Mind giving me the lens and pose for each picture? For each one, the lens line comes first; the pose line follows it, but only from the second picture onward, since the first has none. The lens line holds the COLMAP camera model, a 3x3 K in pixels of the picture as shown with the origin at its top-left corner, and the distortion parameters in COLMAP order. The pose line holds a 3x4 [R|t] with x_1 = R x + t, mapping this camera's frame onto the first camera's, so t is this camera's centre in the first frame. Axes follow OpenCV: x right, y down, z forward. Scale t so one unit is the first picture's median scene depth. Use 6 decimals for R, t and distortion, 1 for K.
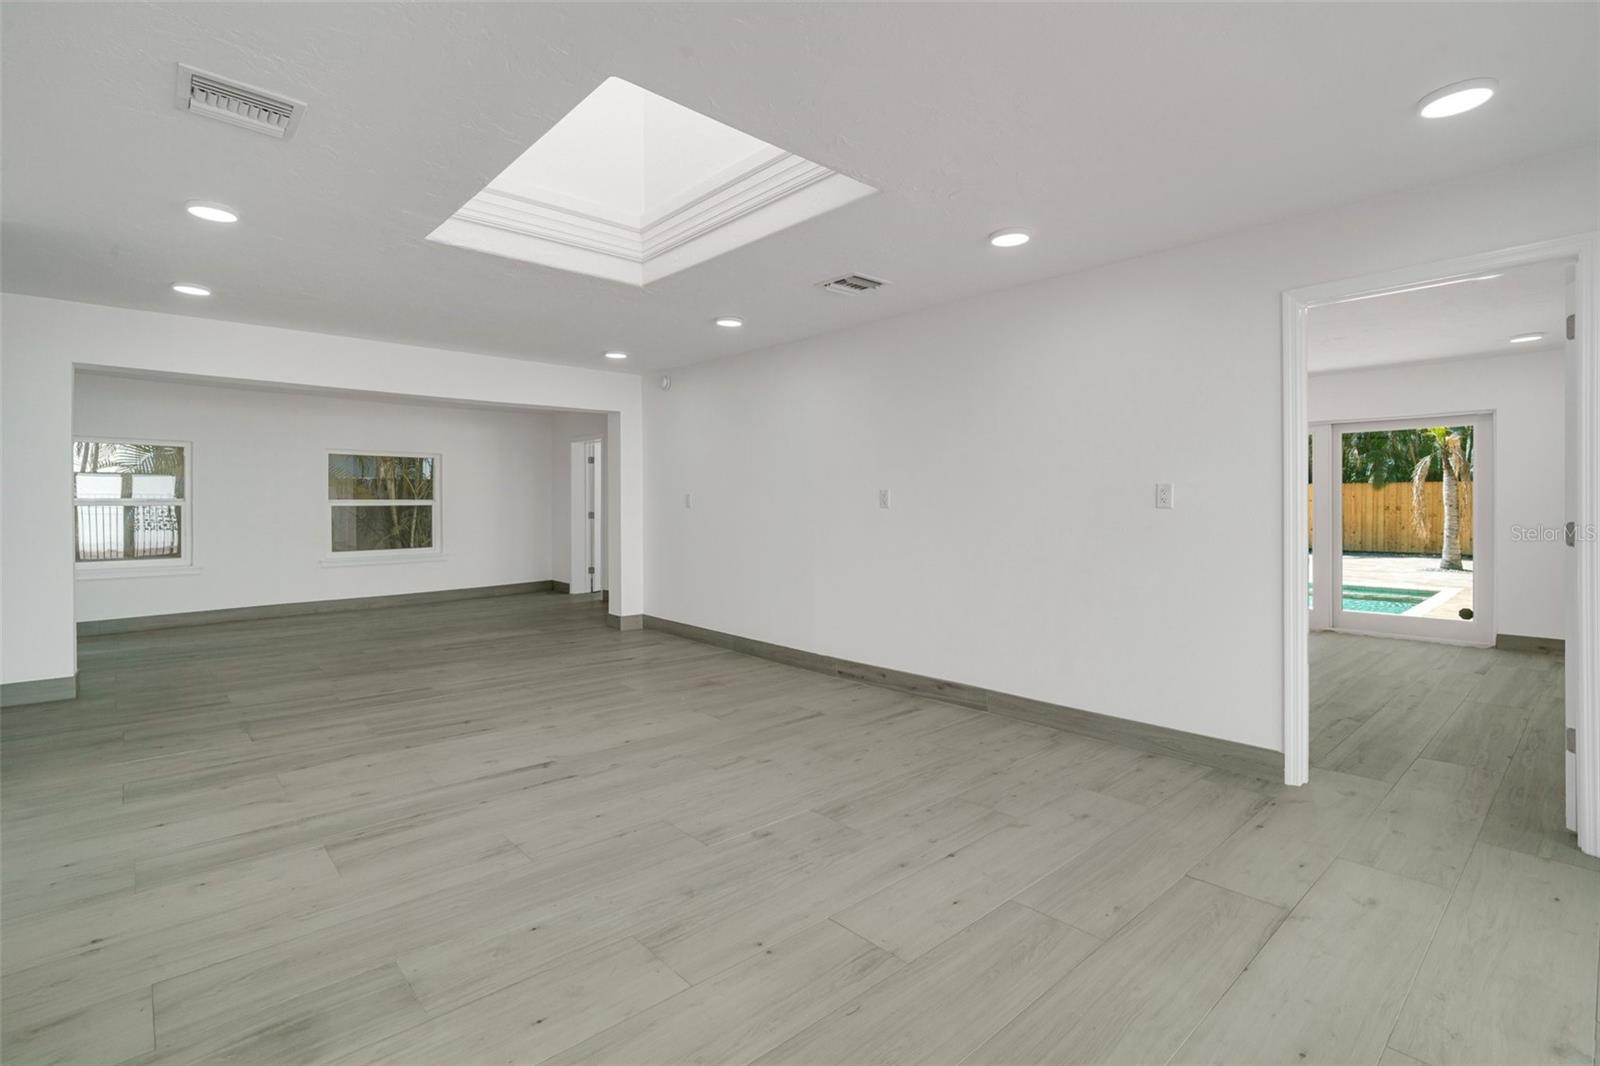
lens RADIAL K [[752.9, 0, 789.9], [0, 752.9, 502.4], [0, 0, 1]] dist [0.000028, 0.000973]
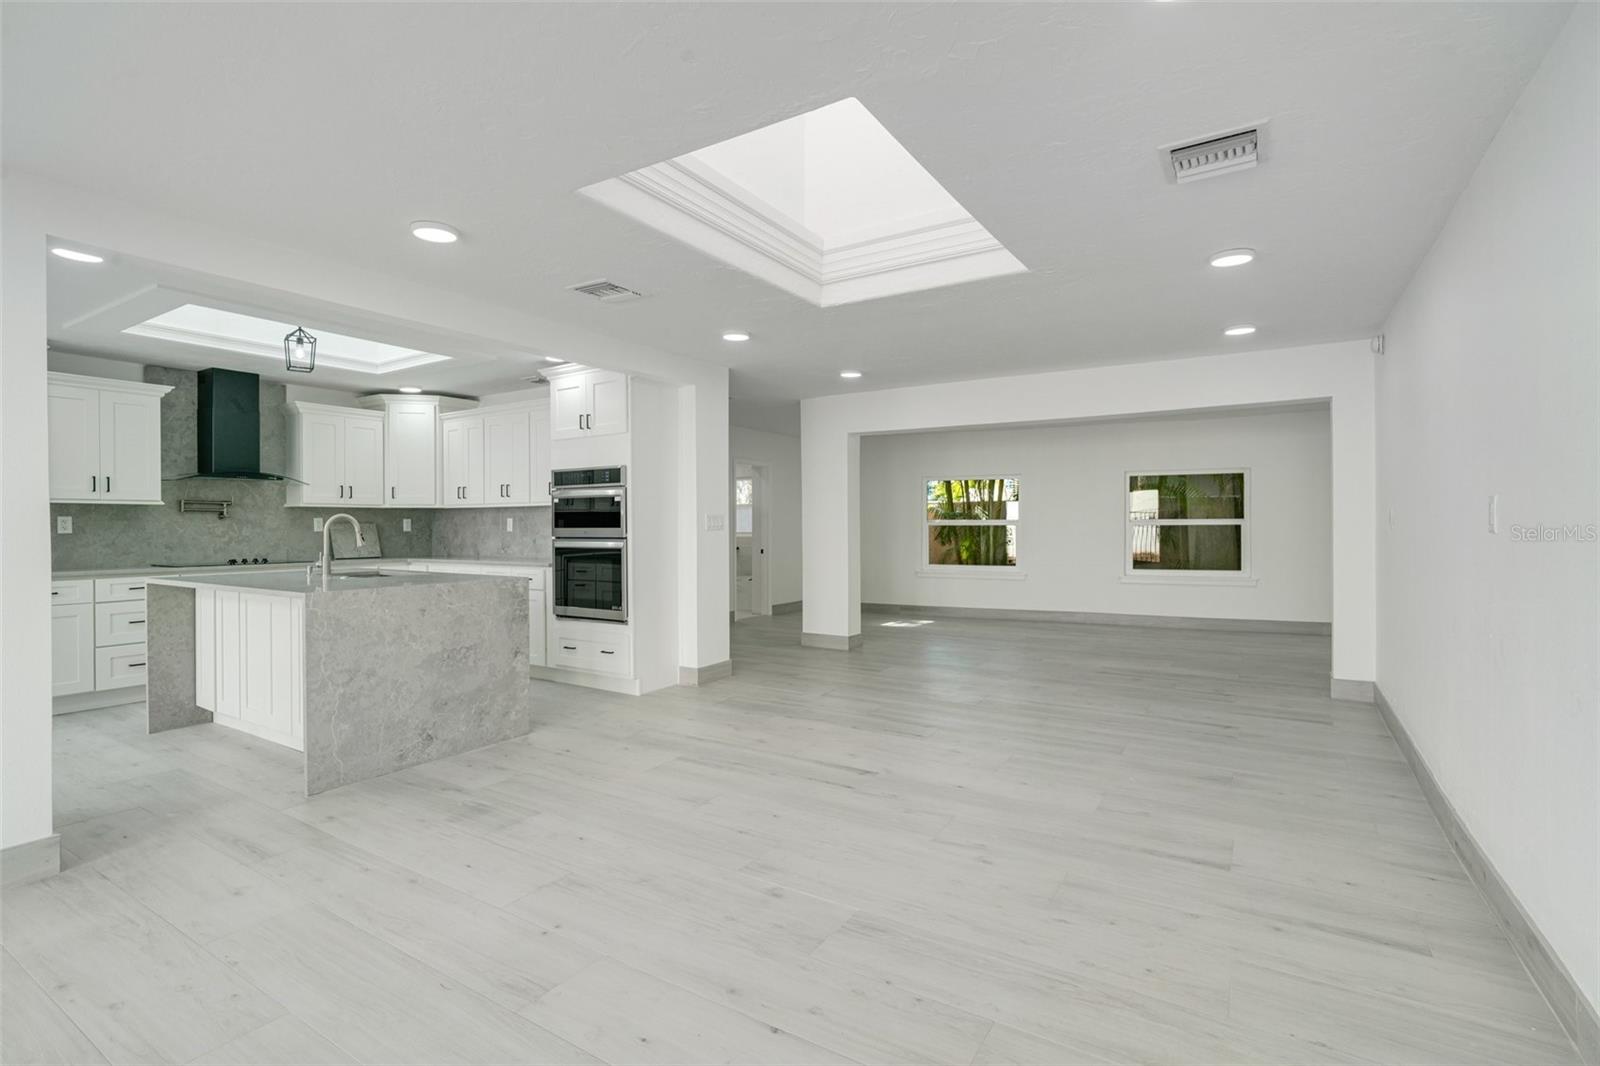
lens RADIAL K [[753.5, 0, 793.1], [0, 753.5, 520.6], [0, 0, 1]] dist [-0.005476, 0.001436]
pose [[0.271972, -0.006367, -0.962284, 0.511062], [0.006173, 0.999969, -0.004872, -0.000049], [0.962285, -0.004615, 0.272003, 0.473916]]
